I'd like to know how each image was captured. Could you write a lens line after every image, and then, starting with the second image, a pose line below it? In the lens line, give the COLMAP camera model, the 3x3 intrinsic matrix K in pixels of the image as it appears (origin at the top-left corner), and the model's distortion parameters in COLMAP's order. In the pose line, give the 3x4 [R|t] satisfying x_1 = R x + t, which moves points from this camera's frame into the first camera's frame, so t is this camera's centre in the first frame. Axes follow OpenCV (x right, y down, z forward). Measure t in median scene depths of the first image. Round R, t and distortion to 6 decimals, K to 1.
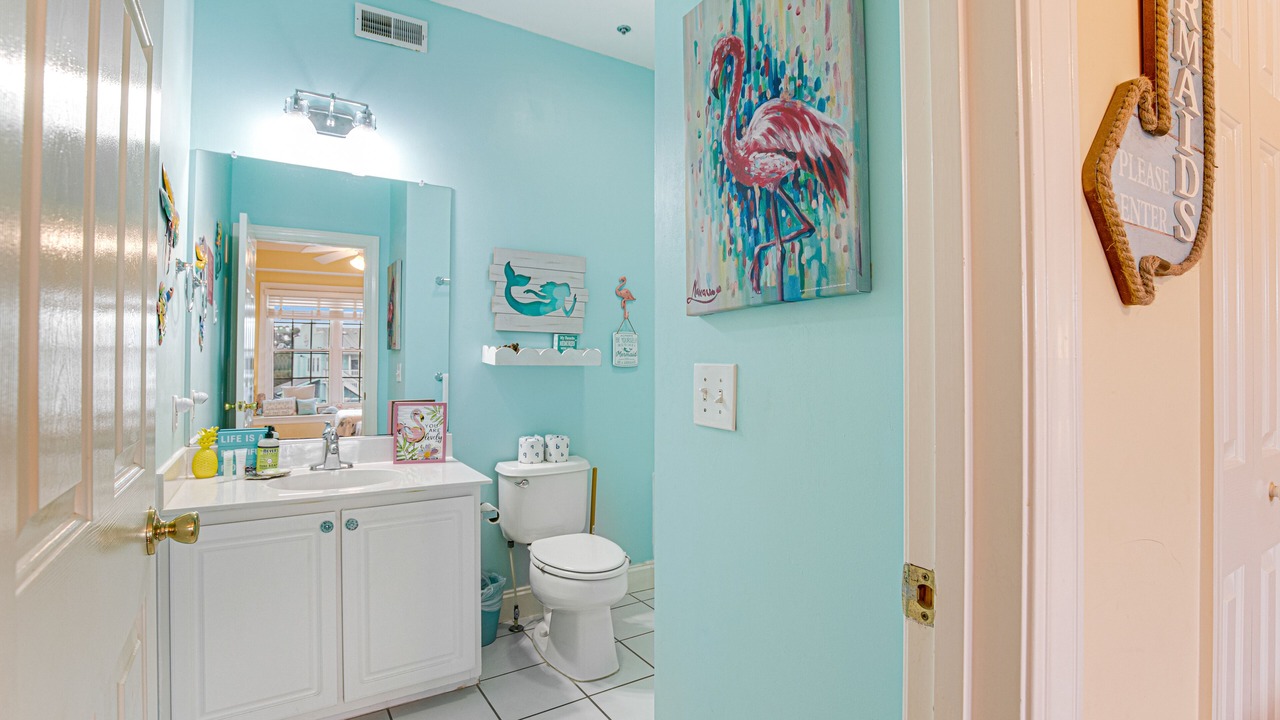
lens RADIAL K [[616.5, 0, 644.5], [0, 616.5, 353.7], [0, 0, 1]] dist [-0.027694, -0.000030]
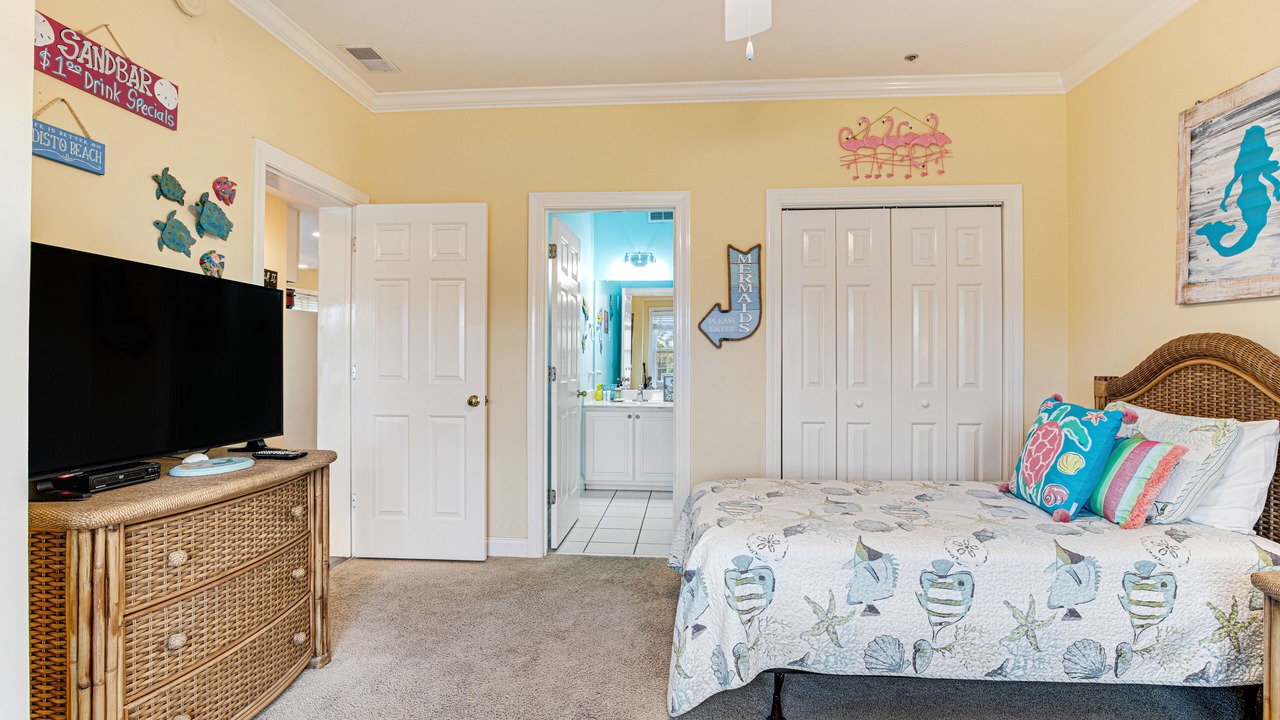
lens RADIAL K [[616.5, 0, 644.5], [0, 616.5, 353.7], [0, 0, 1]] dist [-0.027694, -0.000030]
pose [[0.808364, -0.006219, -0.588651, 0.967472], [0.012375, 0.999903, 0.006430, -0.023128], [0.588553, -0.012482, 0.808362, -1.009703]]
